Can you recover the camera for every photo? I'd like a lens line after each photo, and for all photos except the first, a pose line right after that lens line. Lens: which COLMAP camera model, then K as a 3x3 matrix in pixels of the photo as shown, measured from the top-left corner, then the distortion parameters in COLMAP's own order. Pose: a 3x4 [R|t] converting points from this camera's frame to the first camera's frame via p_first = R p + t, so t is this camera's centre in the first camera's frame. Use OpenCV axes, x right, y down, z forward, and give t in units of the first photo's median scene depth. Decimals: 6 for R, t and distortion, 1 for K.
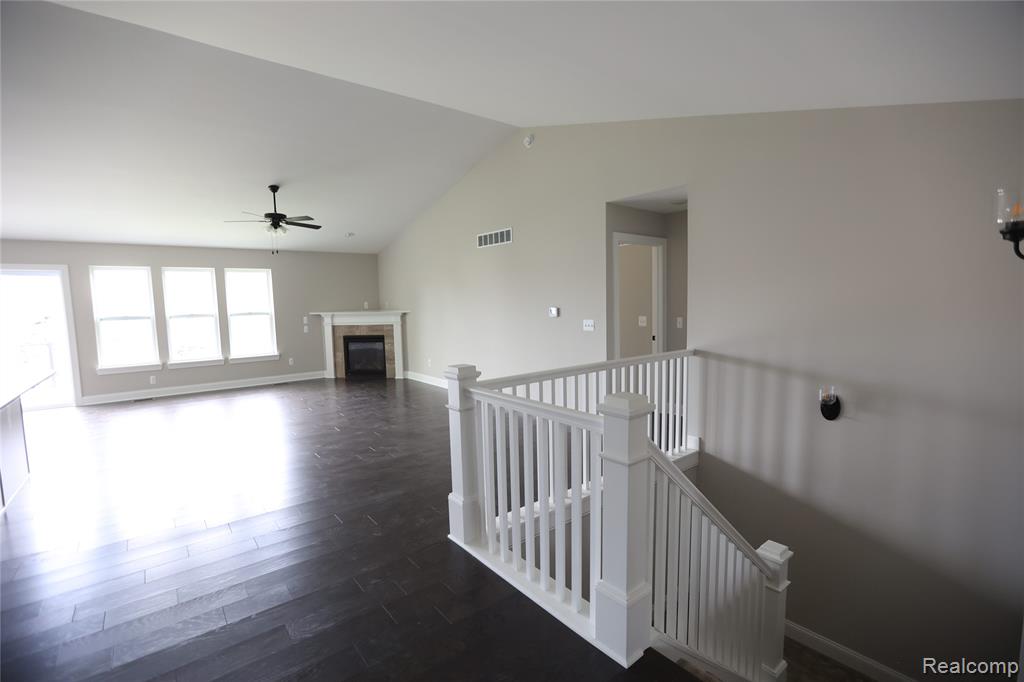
lens RADIAL K [[468.8, 0, 511.6], [0, 468.8, 343.5], [0, 0, 1]] dist [-0.061840, 0.029566]
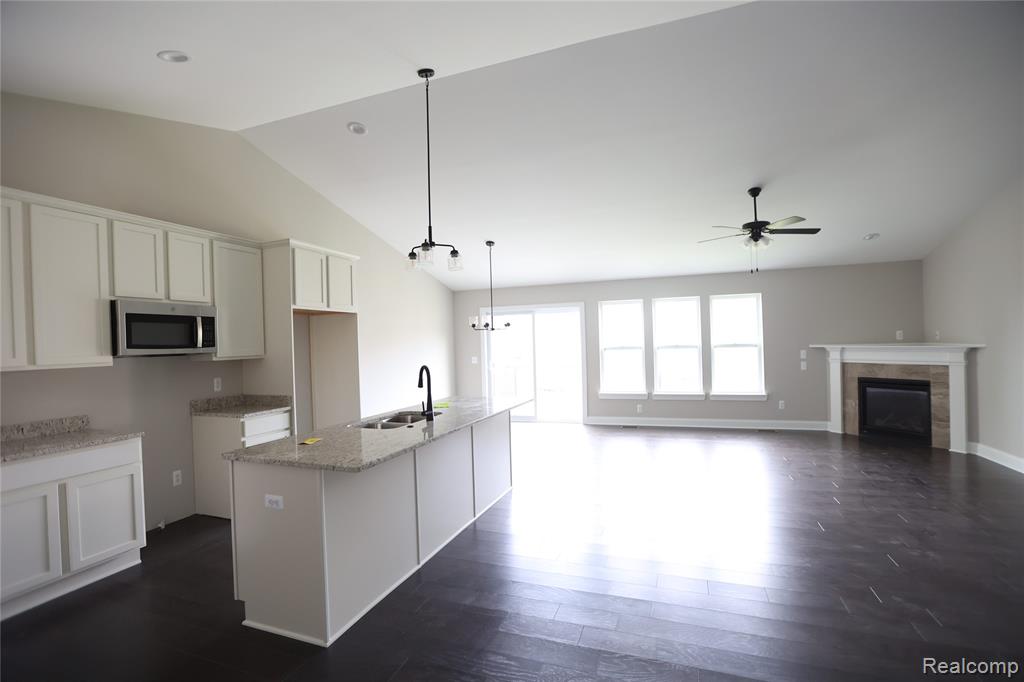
lens RADIAL K [[468.8, 0, 511.6], [0, 468.8, 343.5], [0, 0, 1]] dist [-0.061840, 0.029566]
pose [[0.517961, 0.009125, -0.855355, -0.034422], [-0.061295, 0.997769, -0.026472, -0.018434], [0.853205, 0.066140, 0.517365, 0.176796]]
